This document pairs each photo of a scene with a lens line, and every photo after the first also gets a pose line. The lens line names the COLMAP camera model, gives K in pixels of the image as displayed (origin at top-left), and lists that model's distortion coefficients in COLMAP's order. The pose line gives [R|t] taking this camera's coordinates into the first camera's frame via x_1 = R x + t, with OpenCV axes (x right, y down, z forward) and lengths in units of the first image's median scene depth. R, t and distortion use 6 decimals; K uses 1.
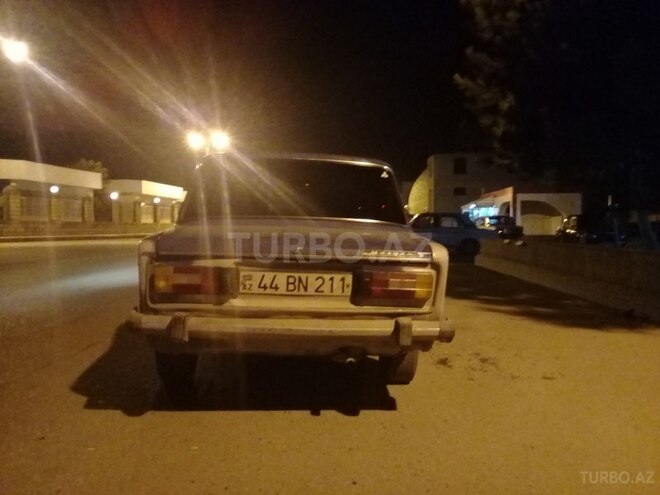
lens RADIAL K [[601.6, 0, 328.7], [0, 601.6, 250.6], [0, 0, 1]] dist [-0.001317, -0.005834]
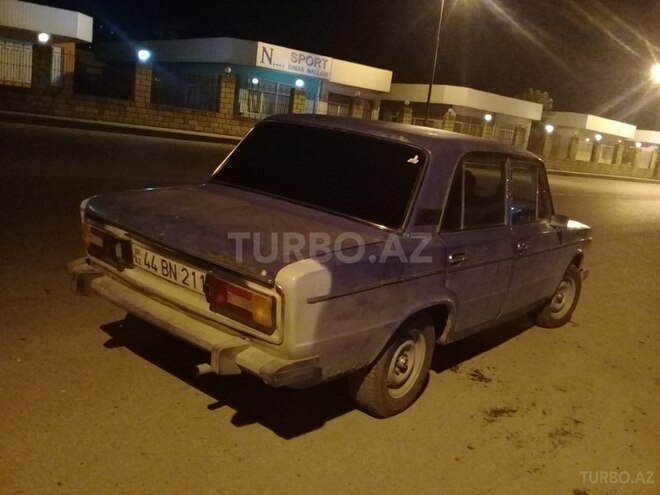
lens RADIAL K [[601.6, 0, 329.0], [0, 601.6, 244.2], [0, 0, 1]] dist [-0.001317, -0.005834]
pose [[0.738542, 0.213215, -0.639605, 0.641300], [-0.145287, 0.976719, 0.157833, -0.148954], [0.658367, -0.023640, 0.752326, 0.406300]]
